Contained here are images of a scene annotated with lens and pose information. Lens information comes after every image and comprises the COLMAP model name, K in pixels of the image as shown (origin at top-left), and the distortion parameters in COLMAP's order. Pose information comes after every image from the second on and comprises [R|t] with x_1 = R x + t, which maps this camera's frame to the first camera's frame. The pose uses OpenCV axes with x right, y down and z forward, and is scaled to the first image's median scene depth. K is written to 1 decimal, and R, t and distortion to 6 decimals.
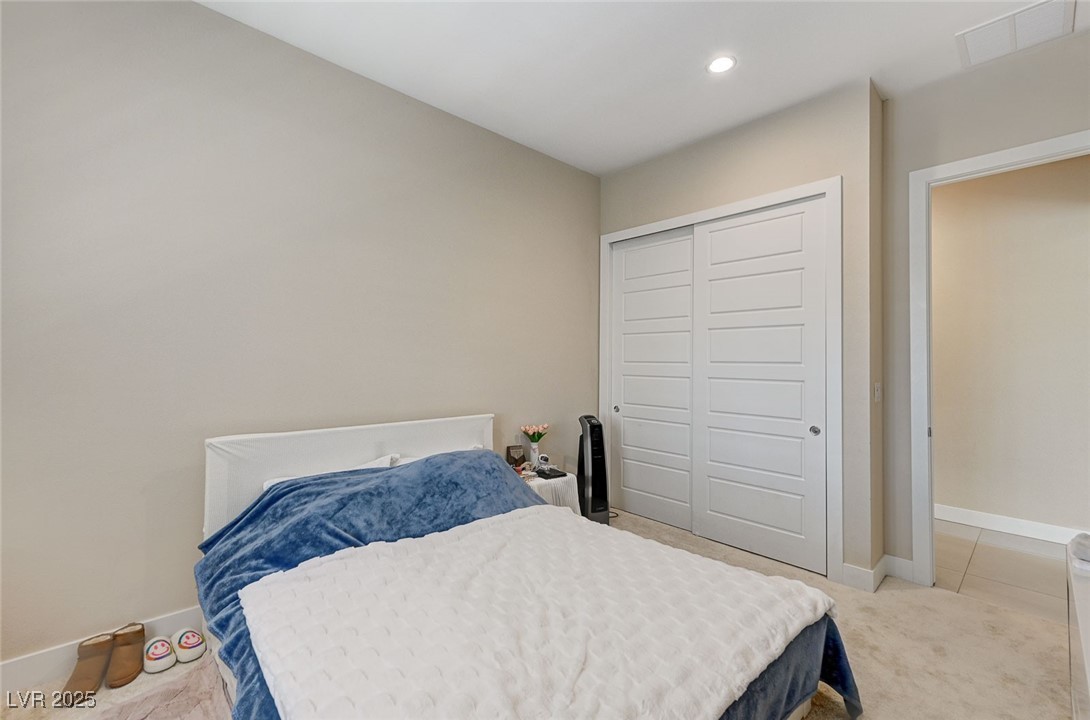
lens RADIAL K [[431.3, 0, 545.0], [0, 431.3, 360.0], [0, 0, 1]] dist [-0.000029, 0.000019]
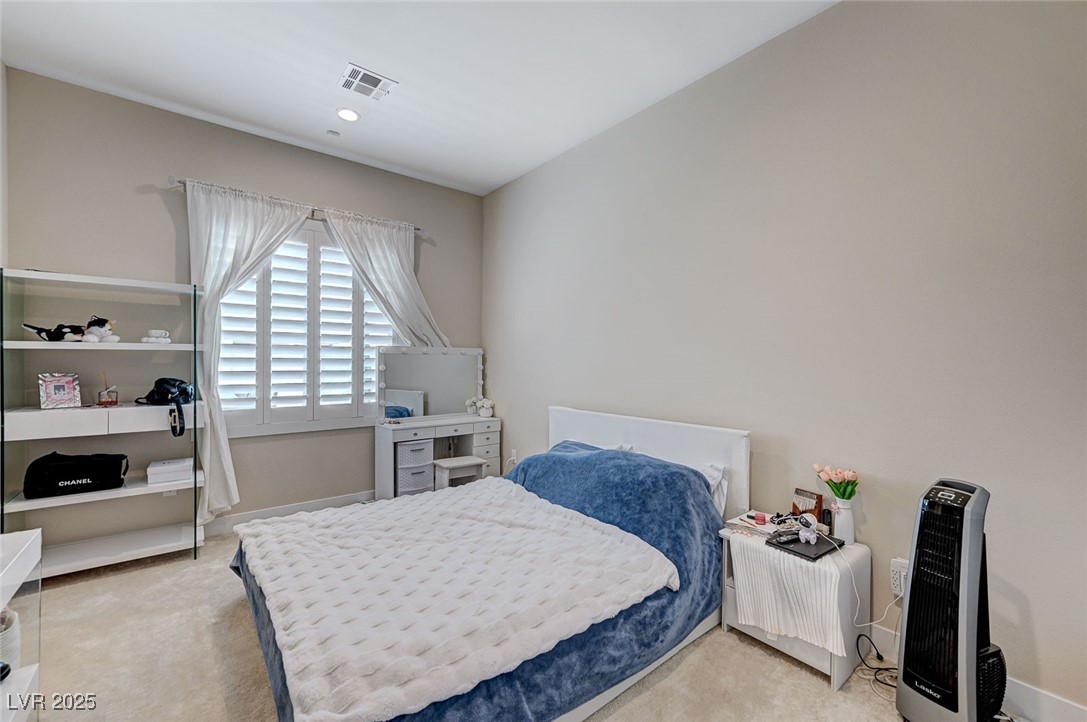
lens RADIAL K [[430.1, 0, 543.5], [0, 430.1, 361.0], [0, 0, 1]] dist [-0.000029, 0.000019]
pose [[-0.033418, -0.016886, -0.999299, 0.833596], [-0.002433, 0.999856, -0.016814, 0.026276], [0.999439, 0.001870, -0.033454, 0.899806]]
